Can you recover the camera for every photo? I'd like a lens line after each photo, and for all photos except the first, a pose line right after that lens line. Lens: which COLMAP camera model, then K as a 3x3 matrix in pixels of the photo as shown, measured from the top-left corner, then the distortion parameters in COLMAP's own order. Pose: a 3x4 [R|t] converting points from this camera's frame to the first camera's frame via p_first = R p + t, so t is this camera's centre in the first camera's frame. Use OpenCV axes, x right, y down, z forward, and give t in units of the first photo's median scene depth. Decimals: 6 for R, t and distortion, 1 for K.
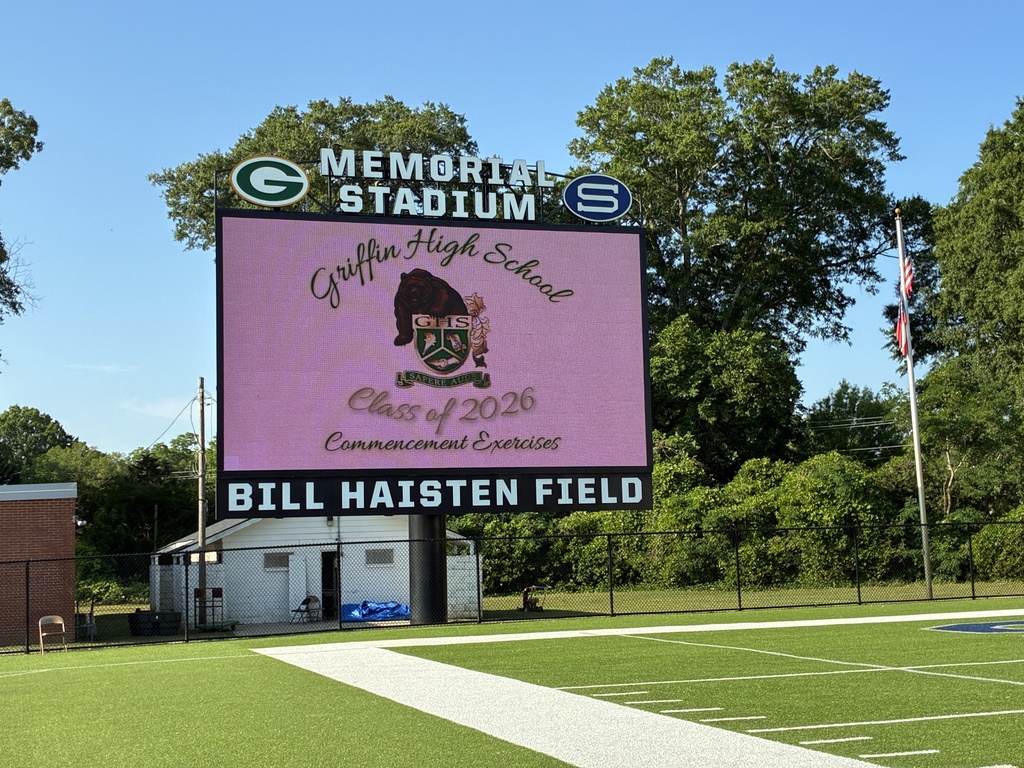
lens RADIAL K [[1573.1, 0, 525.8], [0, 1573.1, 352.1], [0, 0, 1]] dist [0.155075, 0.000000]
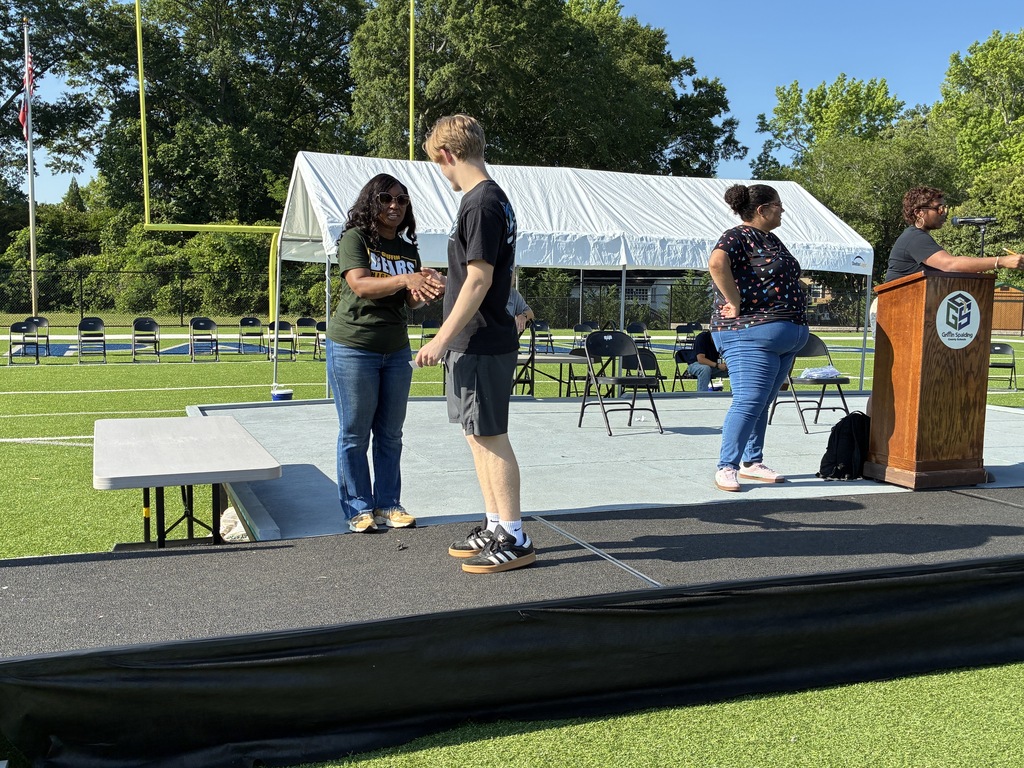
lens RADIAL K [[1008.9, 0, 492.1], [0, 1008.9, 385.5], [0, 0, 1]] dist [0.019913, 0.000000]
pose [[0.998054, 0.041659, 0.046398, 0.665392], [-0.050880, 0.974230, 0.219743, 0.000175], [-0.036048, -0.221676, 0.974454, 0.193505]]
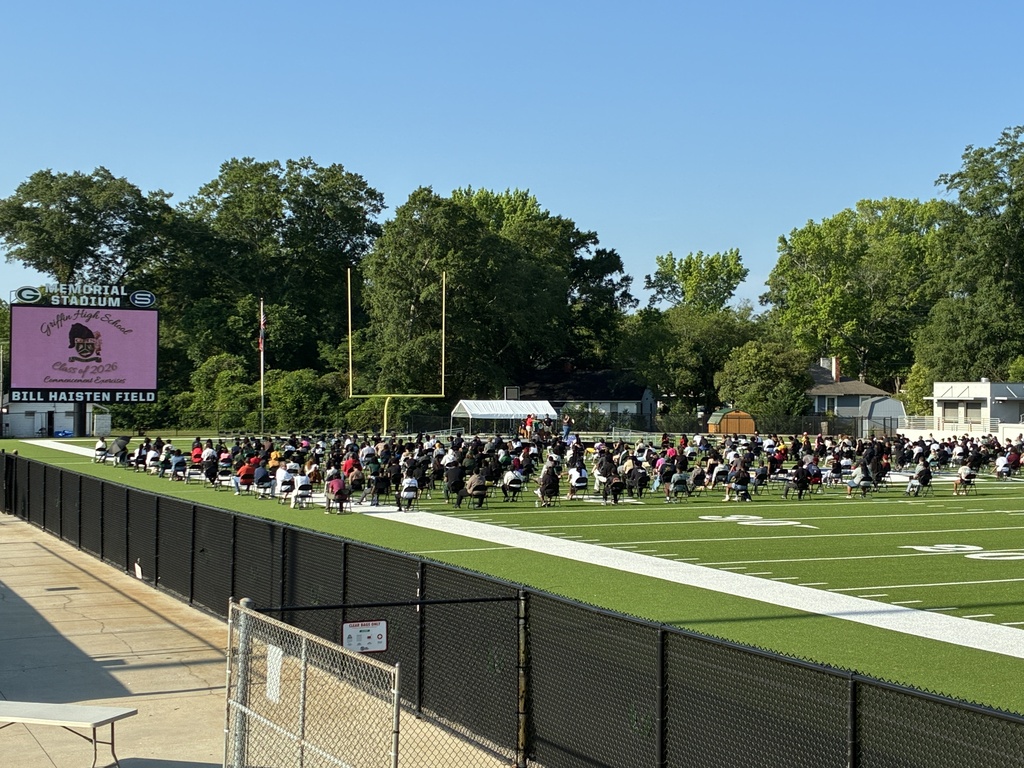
lens RADIAL K [[1584.1, 0, 523.4], [0, 1584.1, 367.9], [0, 0, 1]] dist [0.055886, 0.000000]
pose [[0.990737, 0.039012, 0.130071, 0.381855], [-0.052928, 0.993030, 0.105312, -0.330215], [-0.125056, -0.111221, 0.985896, -2.114040]]
